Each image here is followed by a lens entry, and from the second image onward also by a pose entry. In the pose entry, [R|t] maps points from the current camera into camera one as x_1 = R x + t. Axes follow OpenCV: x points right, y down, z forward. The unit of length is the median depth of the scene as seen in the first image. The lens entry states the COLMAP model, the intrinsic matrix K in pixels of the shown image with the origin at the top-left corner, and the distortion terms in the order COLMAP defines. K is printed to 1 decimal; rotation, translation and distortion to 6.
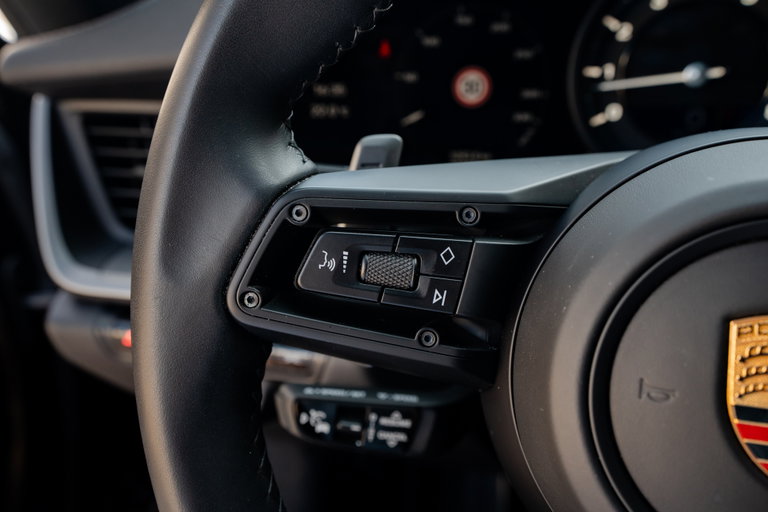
lens RADIAL K [[735.4, 0, 378.6], [0, 735.4, 263.4], [0, 0, 1]] dist [0.067497, 0.000000]
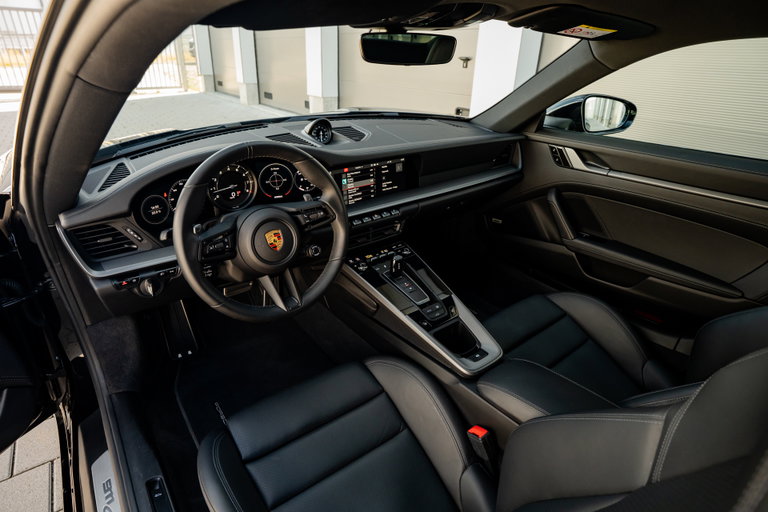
lens RADIAL K [[419.9, 0, 379.0], [0, 419.9, 249.7], [0, 0, 1]] dist [-0.040230, -0.006457]
pose [[0.623663, -0.317171, 0.714456, -1.256410], [0.234724, 0.947792, 0.215861, -0.275318], [-0.745620, 0.033076, 0.665550, -1.791094]]
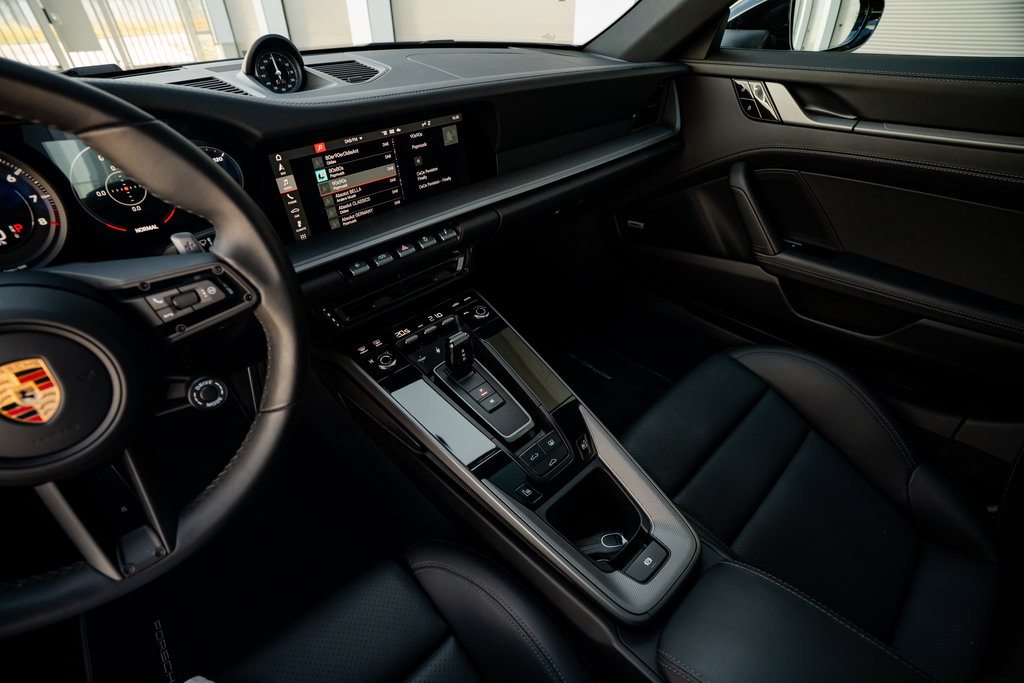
lens RADIAL K [[473.6, 0, 510.5], [0, 473.6, 339.7], [0, 0, 1]] dist [-0.050136, 0.010984]
pose [[0.540344, -0.496179, 0.679584, 0.290236], [0.288746, 0.867938, 0.404116, -0.080518], [-0.790351, -0.022135, 0.612255, -0.781225]]
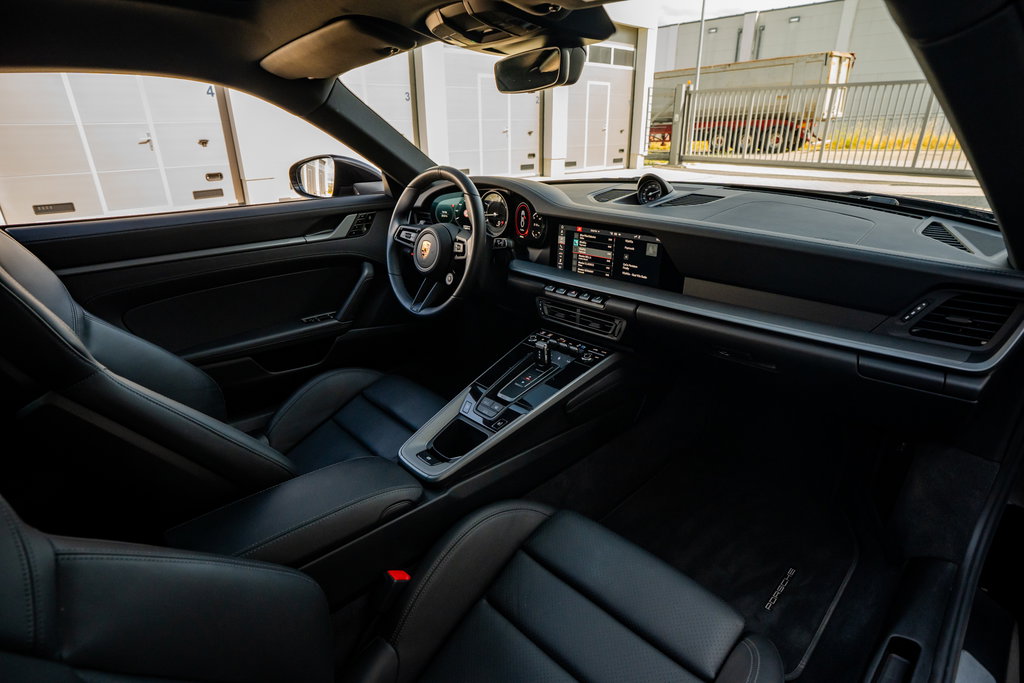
lens RADIAL K [[521.7, 0, 504.9], [0, 521.7, 341.0], [0, 0, 1]] dist [-0.014646, -0.000903]
pose [[0.833213, 0.198262, -0.516186, 3.190161], [-0.167385, 0.980147, 0.106277, 0.284375], [0.527009, -0.002150, 0.849857, -2.648892]]
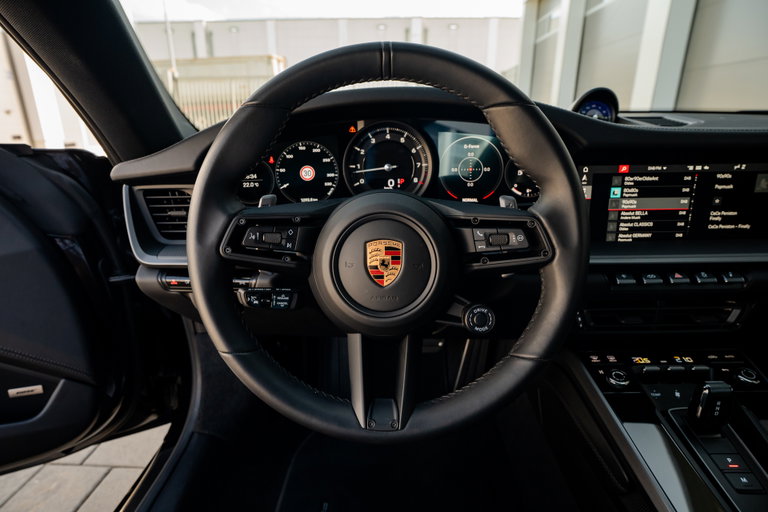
lens RADIAL K [[431.9, 0, 379.6], [0, 431.9, 254.9], [0, 0, 1]] dist [-0.043454, 0.017484]
pose [[0.976238, -0.072648, 0.204163, 0.058315], [0.075449, 0.997132, -0.005959, 0.091679], [-0.203144, 0.021221, 0.978919, -0.650648]]
